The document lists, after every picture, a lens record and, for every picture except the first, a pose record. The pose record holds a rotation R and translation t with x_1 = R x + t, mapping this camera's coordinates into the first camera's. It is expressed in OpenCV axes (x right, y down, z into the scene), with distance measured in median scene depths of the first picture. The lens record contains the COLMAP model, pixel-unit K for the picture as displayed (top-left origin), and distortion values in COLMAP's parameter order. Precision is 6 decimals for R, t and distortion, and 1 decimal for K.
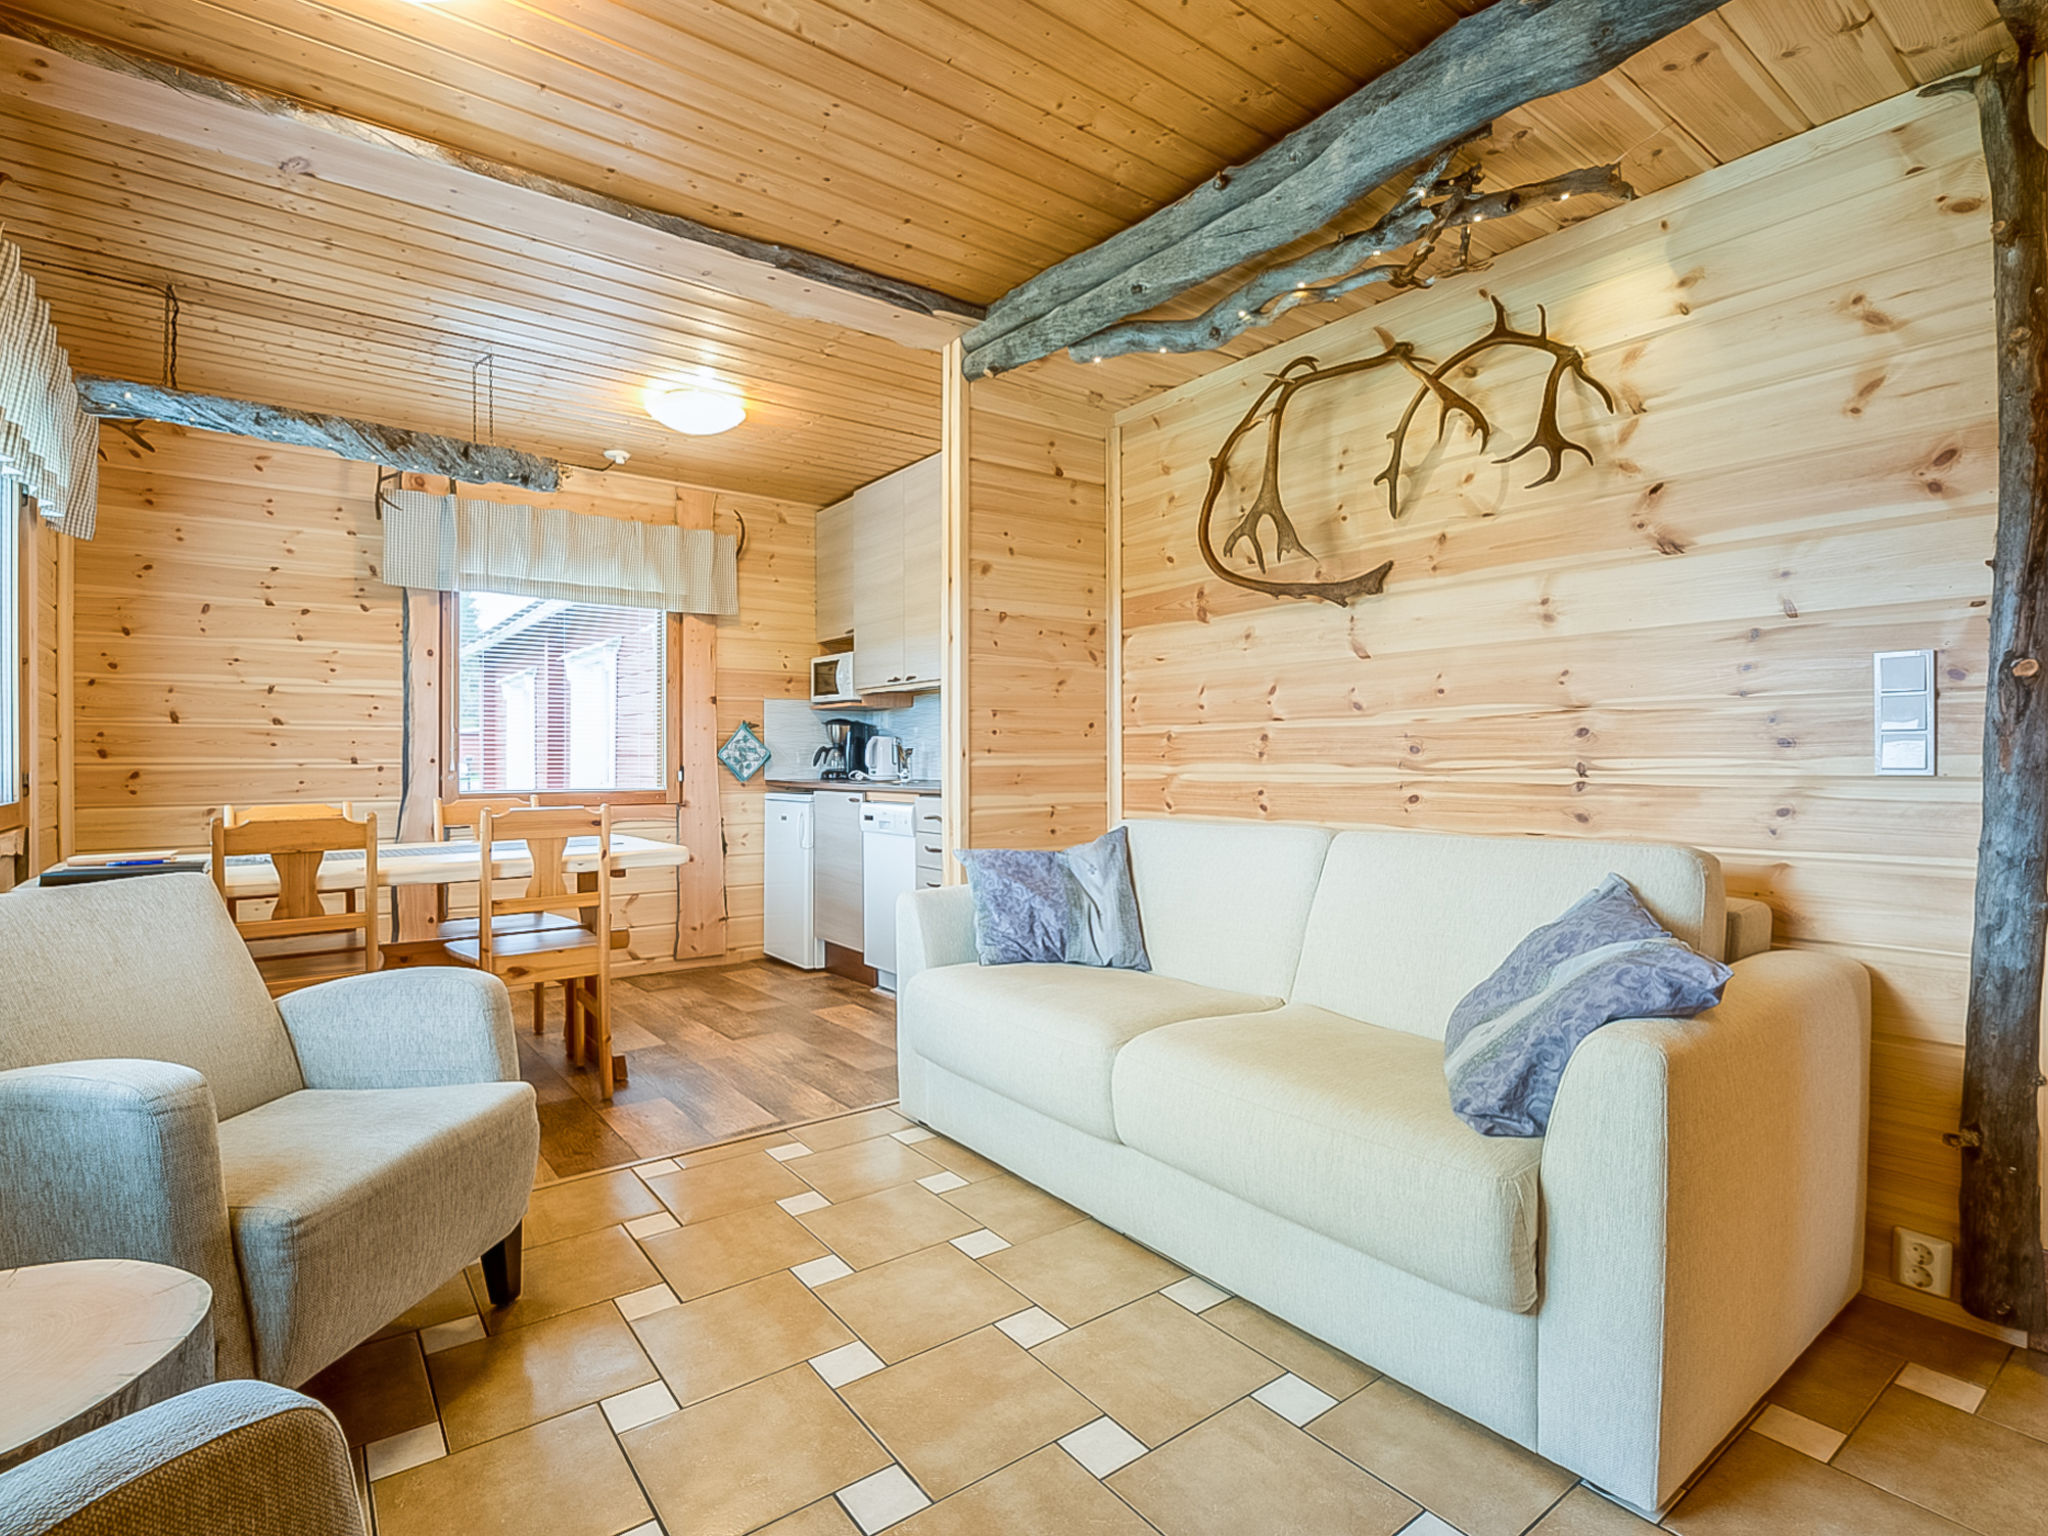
lens RADIAL K [[1004.3, 0, 1023.9], [0, 1004.3, 759.4], [0, 0, 1]] dist [-0.001994, -0.000542]
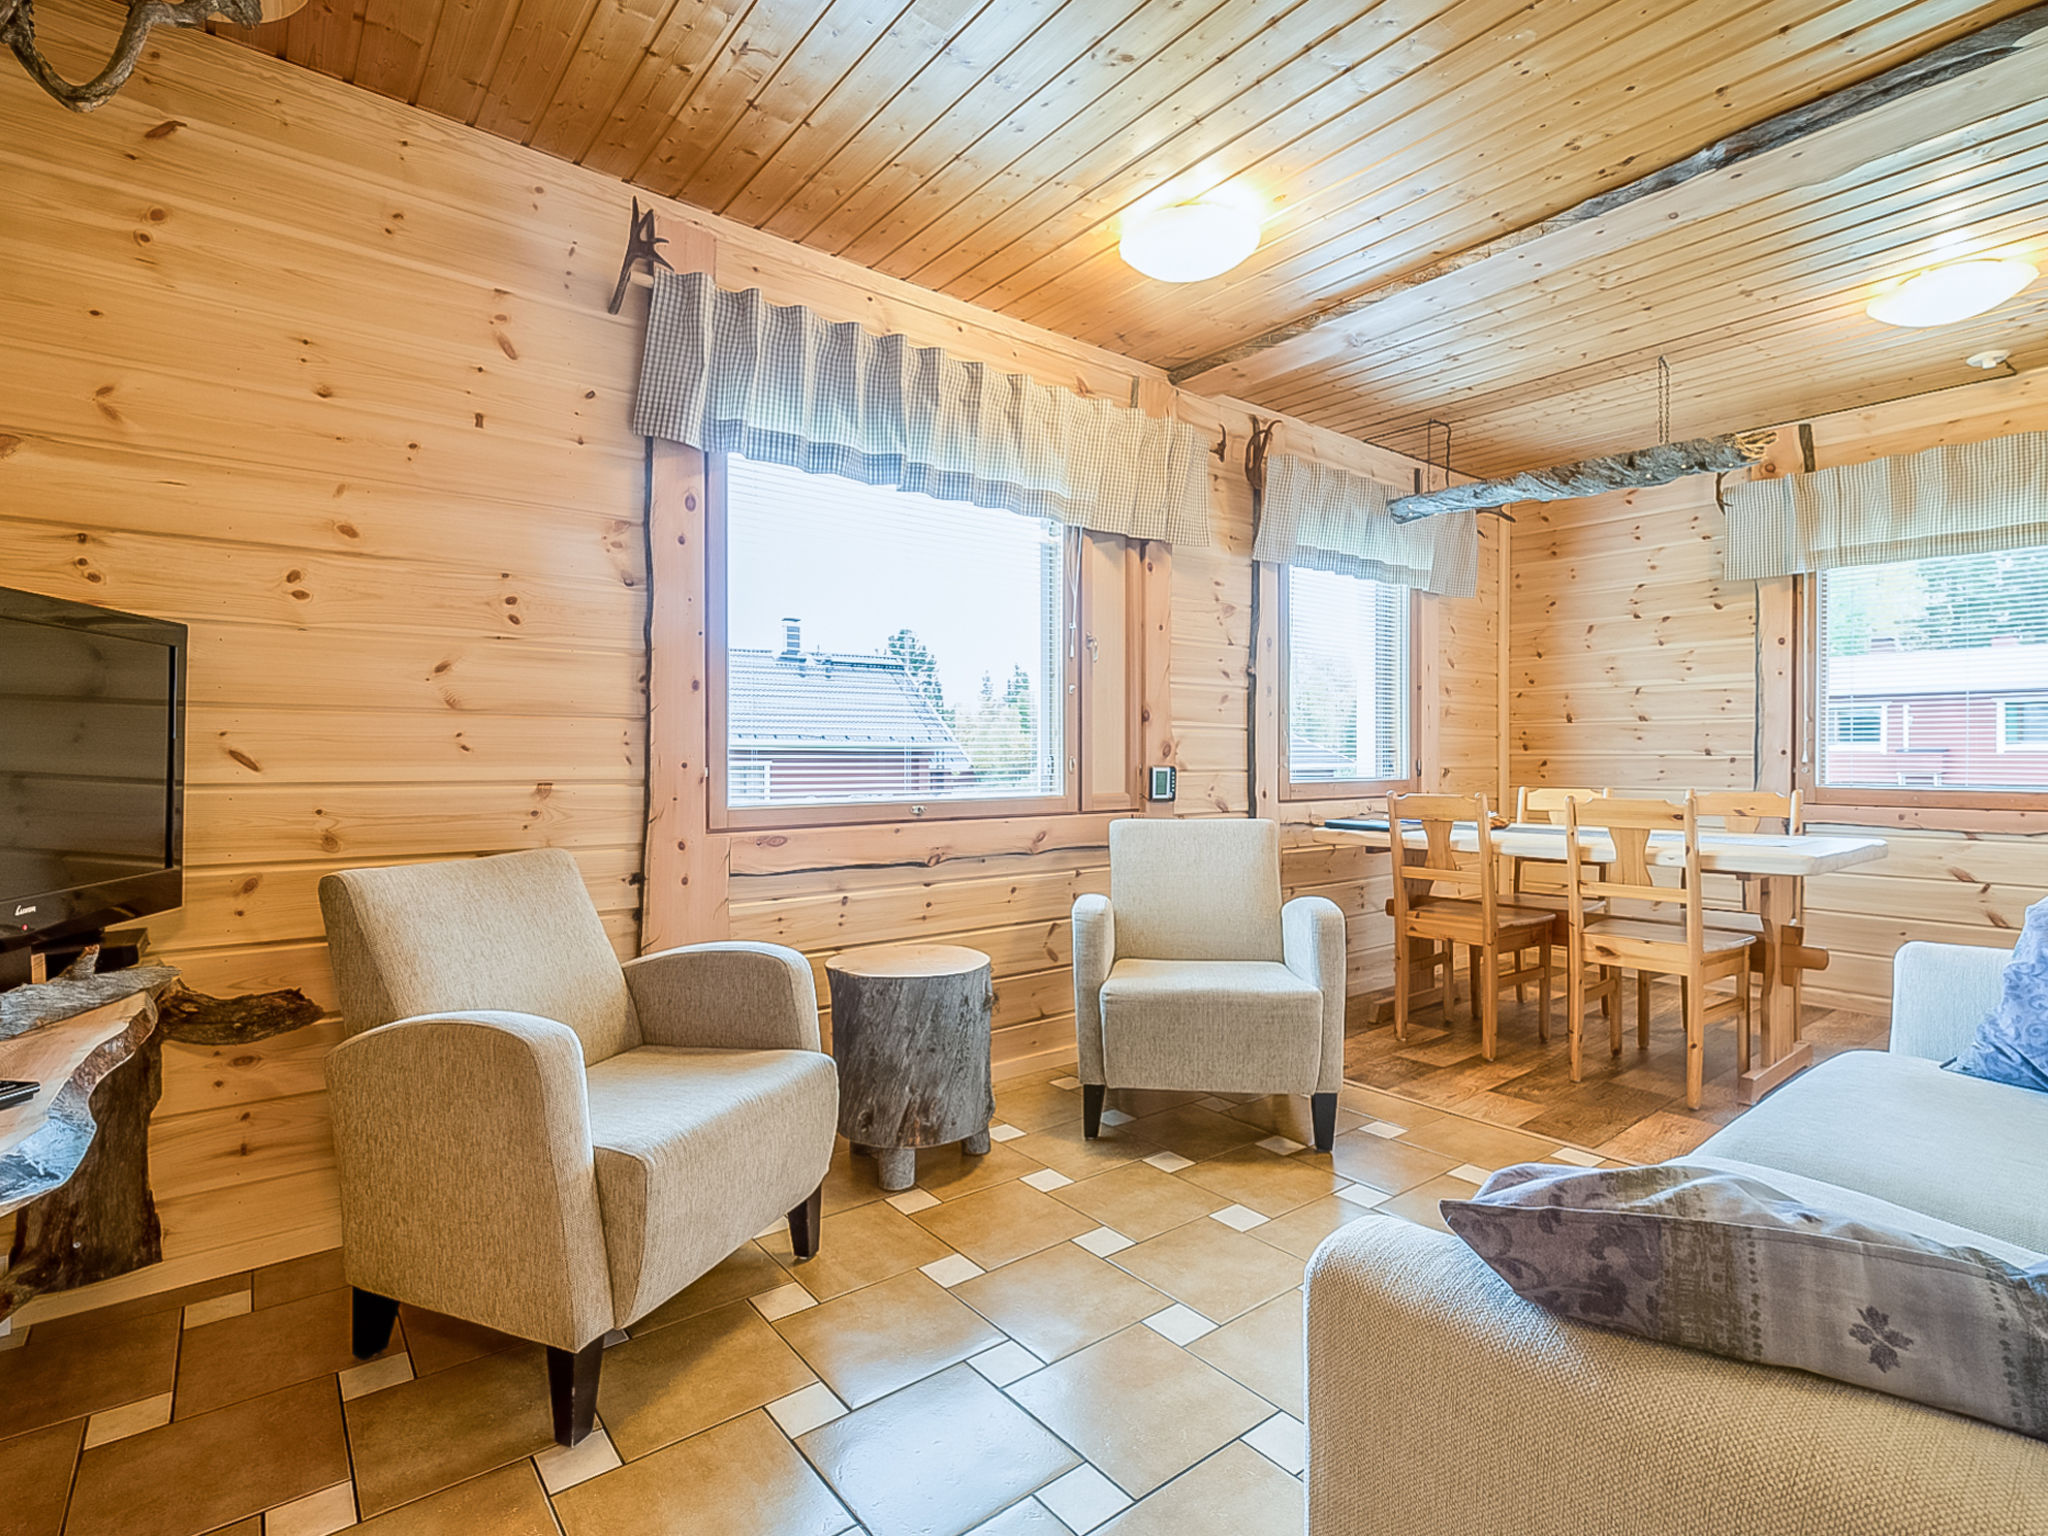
lens RADIAL K [[1004.3, 0, 1024.7], [0, 1004.3, 764.7], [0, 0, 1]] dist [-0.001994, -0.000542]
pose [[0.029656, 0.012481, -0.999482, 0.416254], [0.002732, 0.999917, 0.012567, -0.000925], [0.999556, -0.003103, 0.029619, 0.277711]]
